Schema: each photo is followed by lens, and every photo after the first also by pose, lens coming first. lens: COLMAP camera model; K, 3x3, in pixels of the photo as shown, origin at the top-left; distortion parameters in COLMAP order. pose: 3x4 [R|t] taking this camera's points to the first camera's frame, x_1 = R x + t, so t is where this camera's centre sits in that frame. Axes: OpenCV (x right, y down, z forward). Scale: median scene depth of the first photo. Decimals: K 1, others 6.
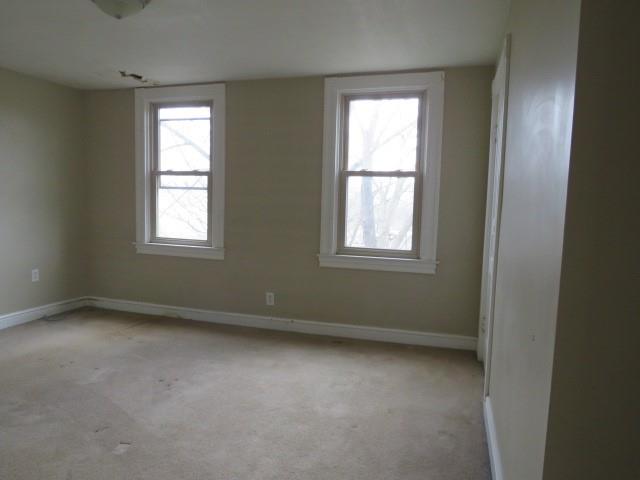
lens RADIAL K [[454.4, 0, 319.6], [0, 454.4, 240.1], [0, 0, 1]] dist [-0.024705, 0.005439]
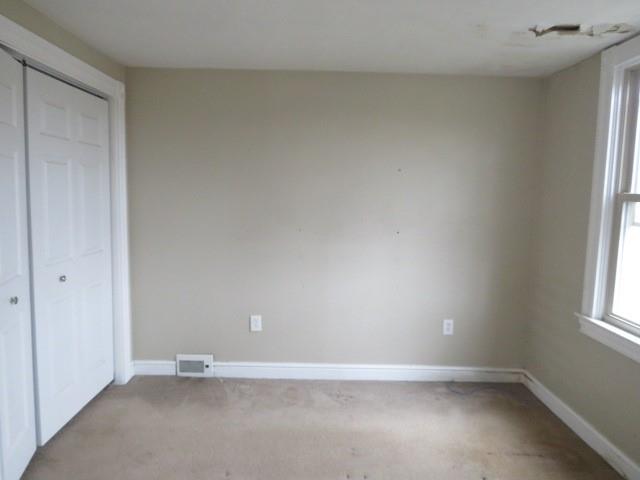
lens RADIAL K [[454.4, 0, 320.3], [0, 454.4, 237.3], [0, 0, 1]] dist [-0.024705, 0.005439]
pose [[0.315133, 0.078150, -0.945825, 0.039625], [-0.114697, 0.992435, 0.043786, -0.083840], [0.942091, 0.094685, 0.321712, 0.491979]]
